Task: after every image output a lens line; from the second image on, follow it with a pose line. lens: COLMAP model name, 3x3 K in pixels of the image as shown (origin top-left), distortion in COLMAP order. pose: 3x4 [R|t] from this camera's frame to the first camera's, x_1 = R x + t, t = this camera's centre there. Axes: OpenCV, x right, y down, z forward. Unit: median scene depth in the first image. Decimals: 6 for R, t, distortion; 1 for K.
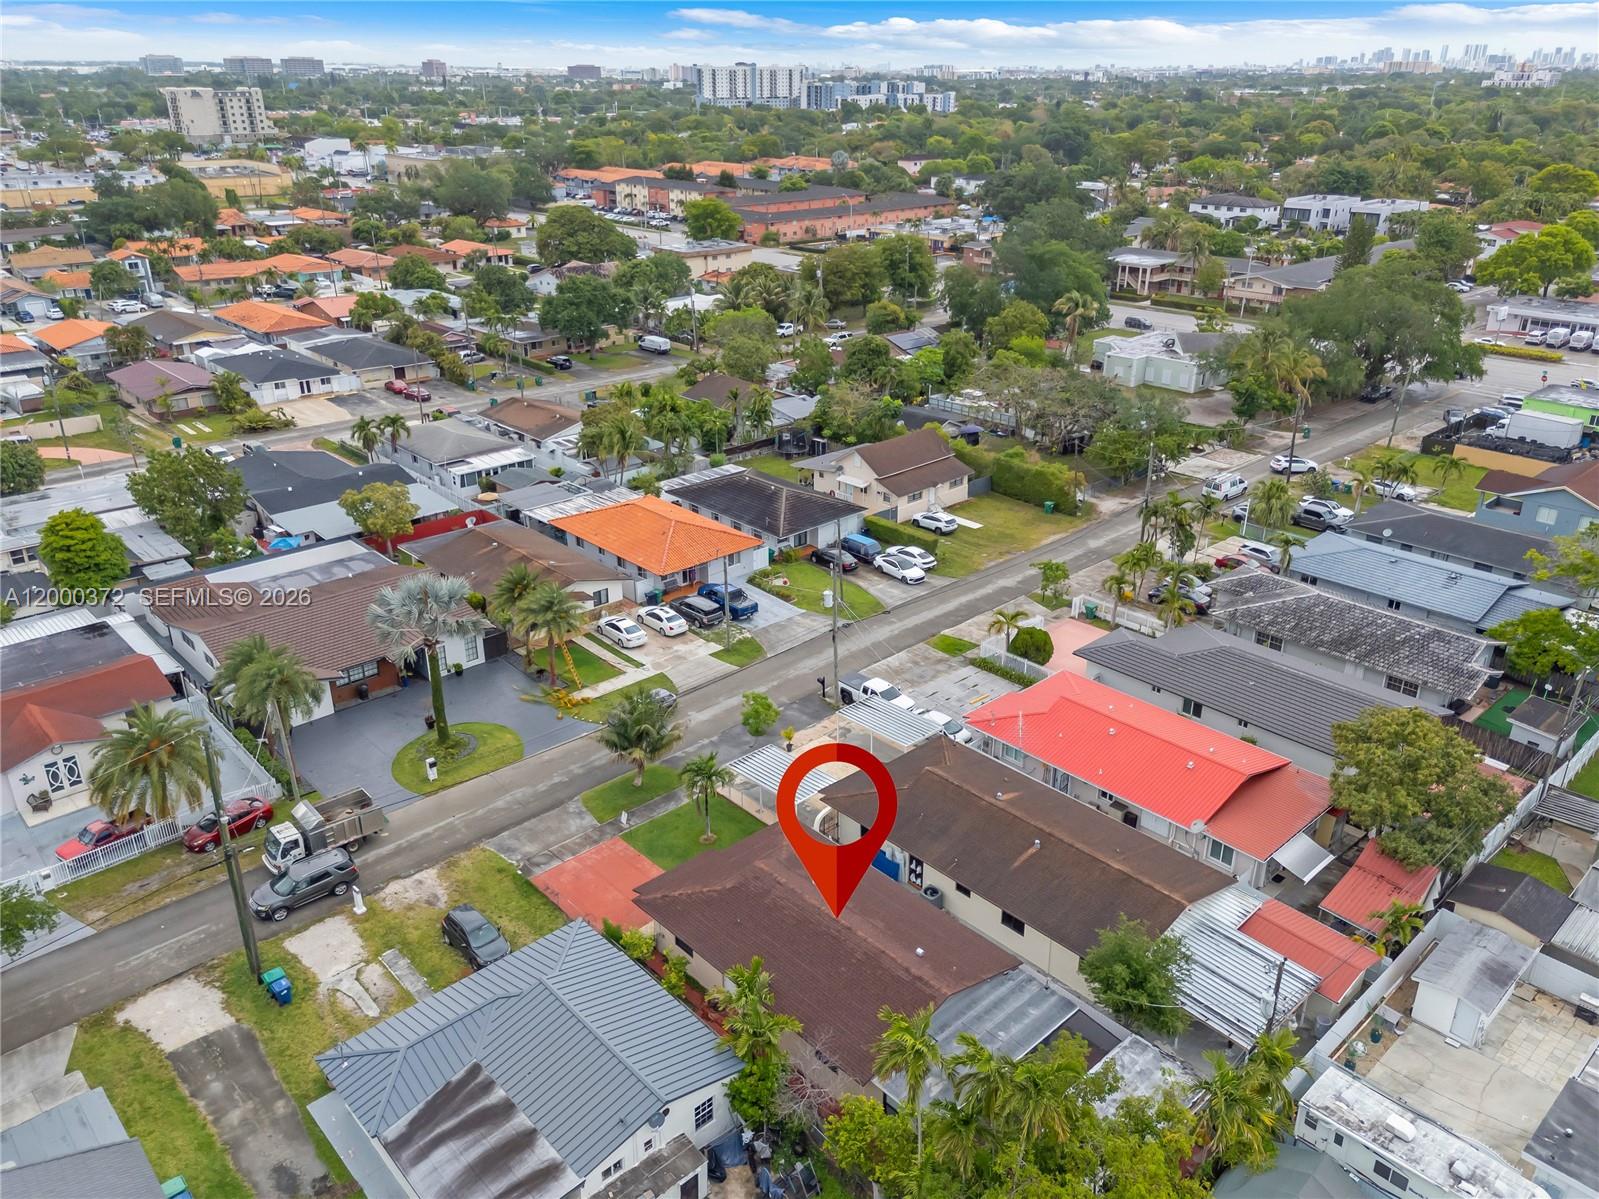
lens RADIAL K [[1191.6, 0, 804.2], [0, 1191.6, 599.2], [0, 0, 1]] dist [0.113788, -0.092538]
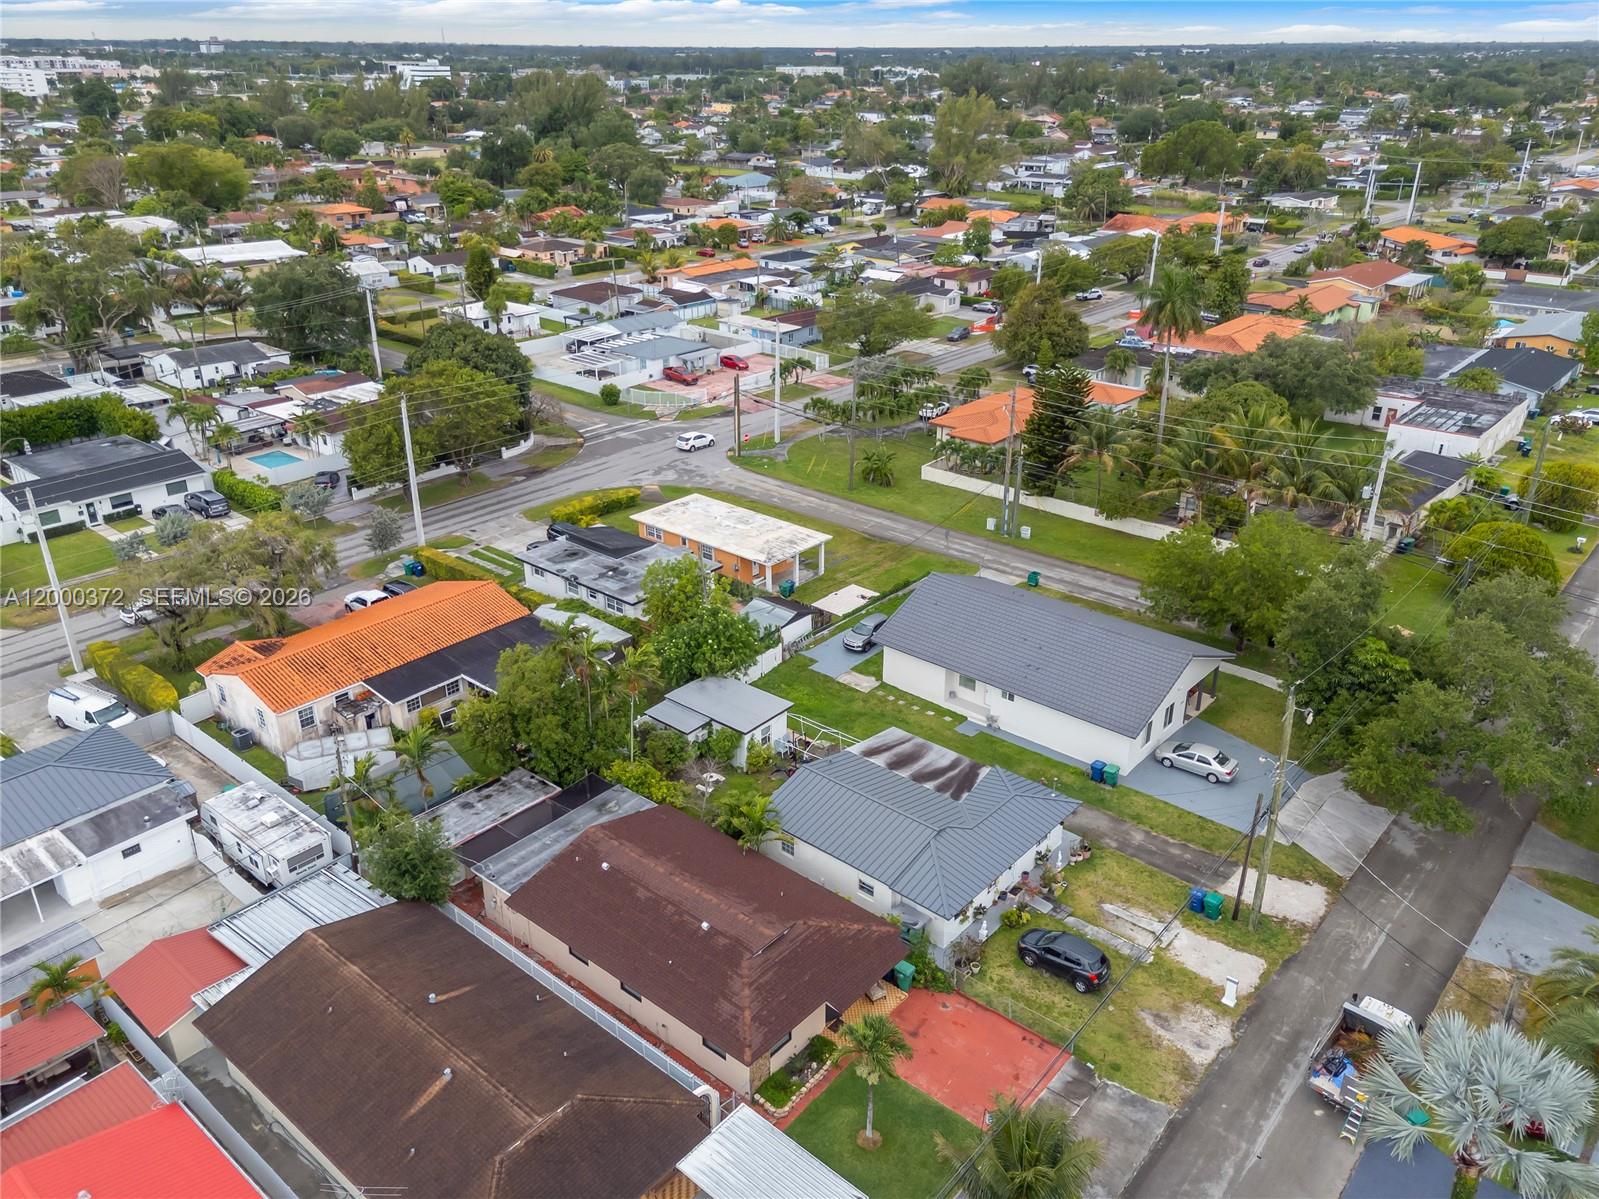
lens RADIAL K [[1191.6, 0, 804.2], [0, 1191.6, 599.2], [0, 0, 1]] dist [0.113788, -0.092538]
pose [[-0.993296, 0.044782, -0.106572, 0.019697], [-0.050232, 0.663119, 0.746827, -0.542255], [0.104115, 0.747173, -0.656424, 1.239463]]
